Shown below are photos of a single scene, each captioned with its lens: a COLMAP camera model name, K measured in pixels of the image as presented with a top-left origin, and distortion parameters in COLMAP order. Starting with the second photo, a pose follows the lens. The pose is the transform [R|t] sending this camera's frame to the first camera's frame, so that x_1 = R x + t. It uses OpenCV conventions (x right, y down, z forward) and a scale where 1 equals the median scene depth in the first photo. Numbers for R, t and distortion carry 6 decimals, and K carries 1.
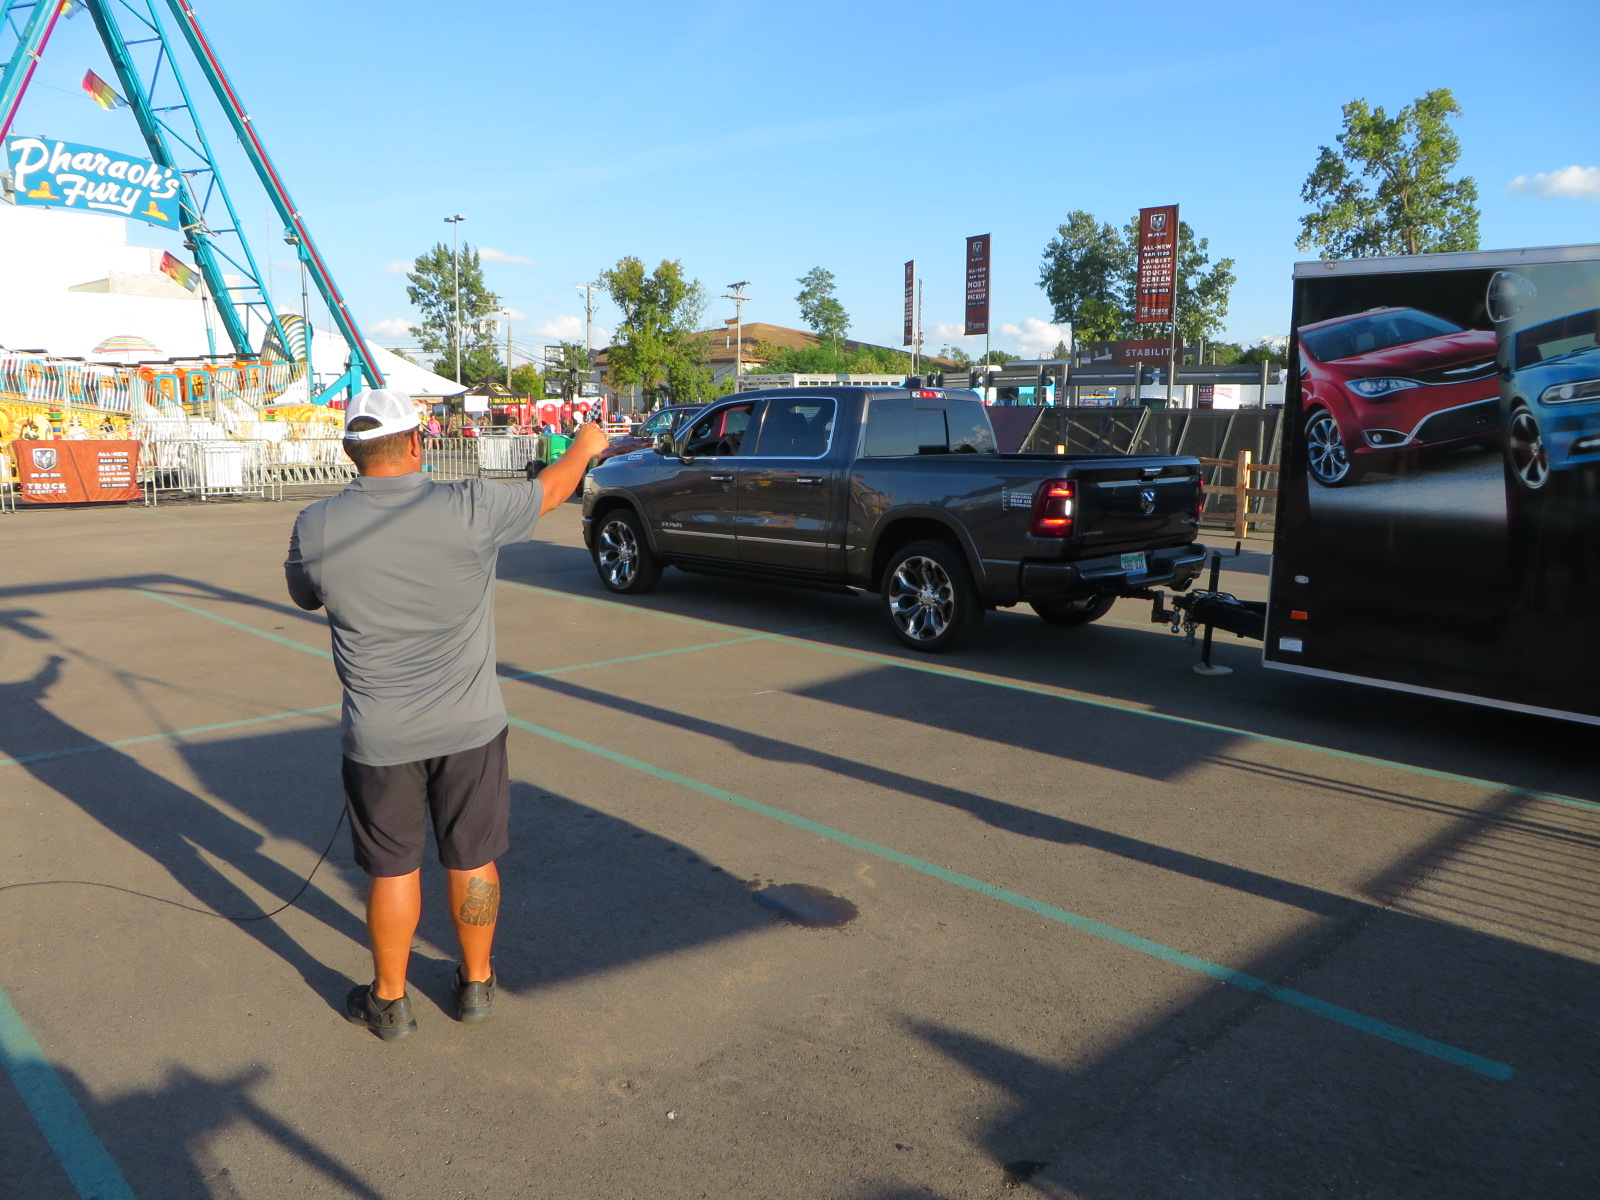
lens RADIAL K [[1203.8, 0, 799.0], [0, 1203.8, 601.1], [0, 0, 1]] dist [0.008073, 0.001534]
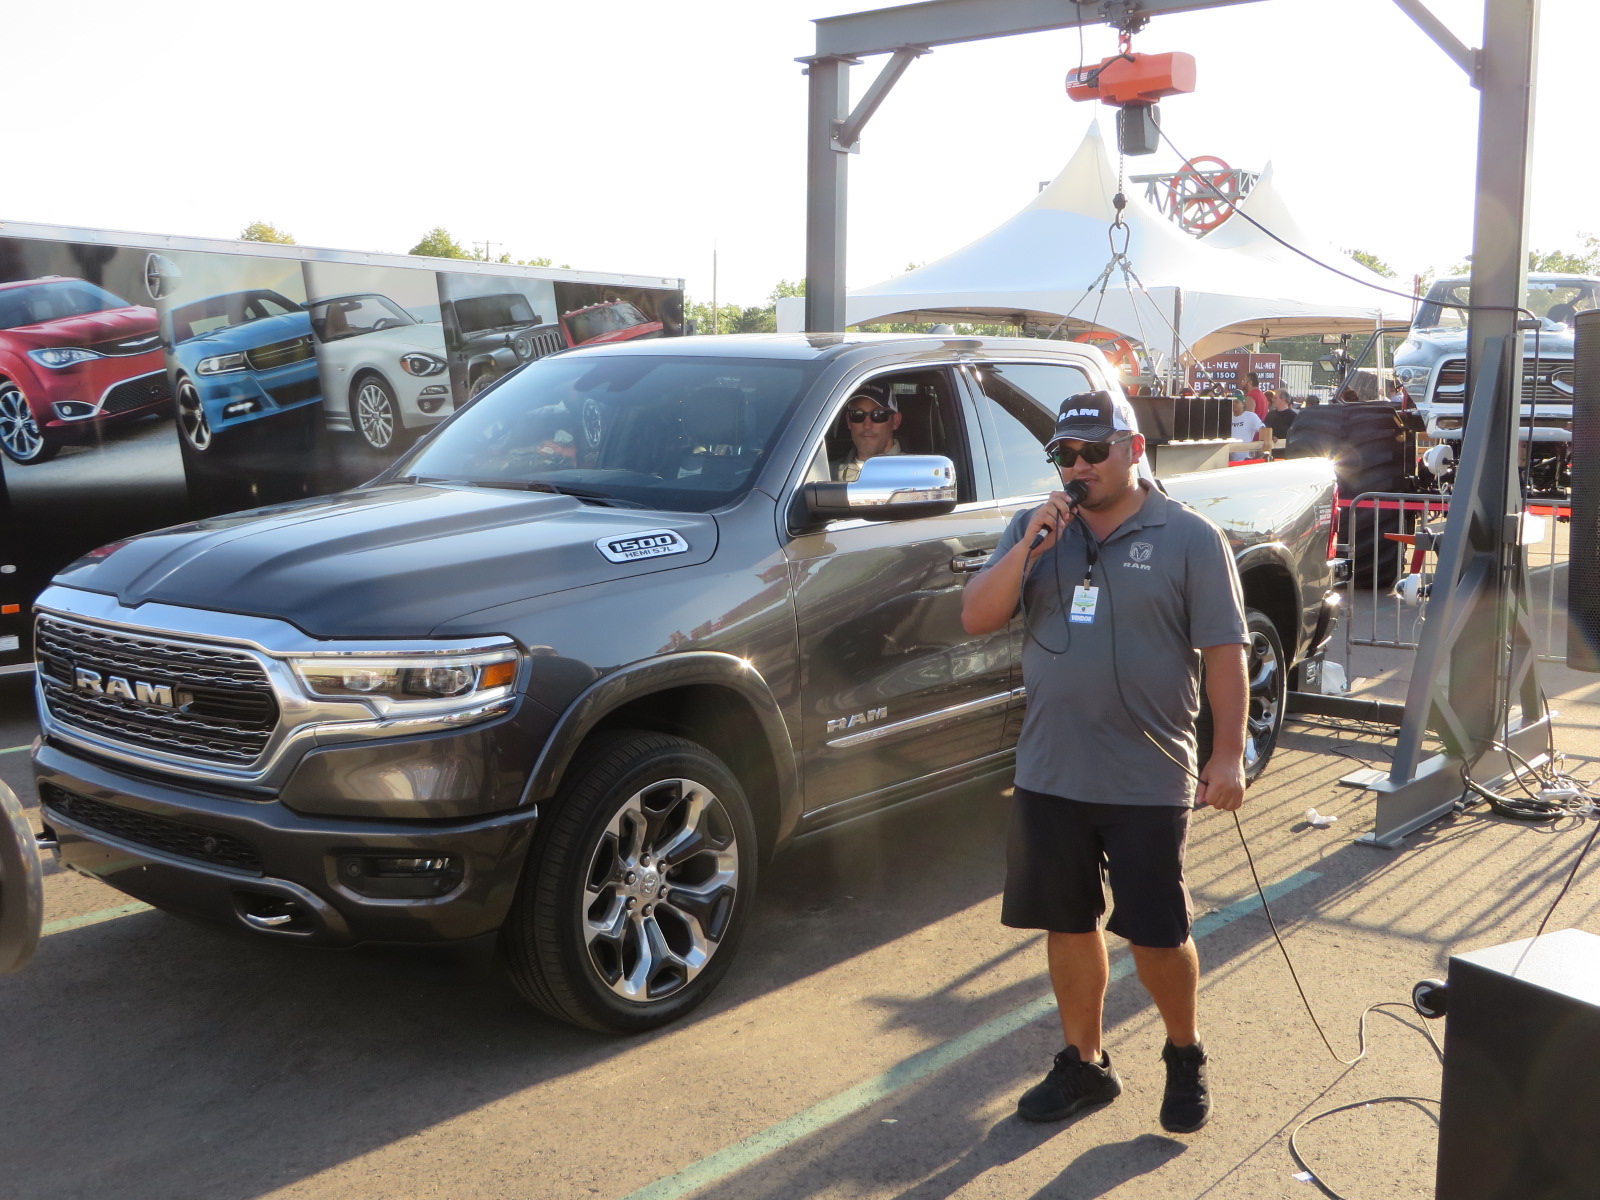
lens RADIAL K [[1781.8, 0, 799.8], [0, 1781.8, 598.5], [0, 0, 1]] dist [-0.006931, 0.000000]
pose [[-0.096236, -0.146090, 0.984579, -1.066953], [0.139085, 0.977492, 0.158633, -0.140287], [-0.985593, 0.152206, -0.073751, 0.583071]]
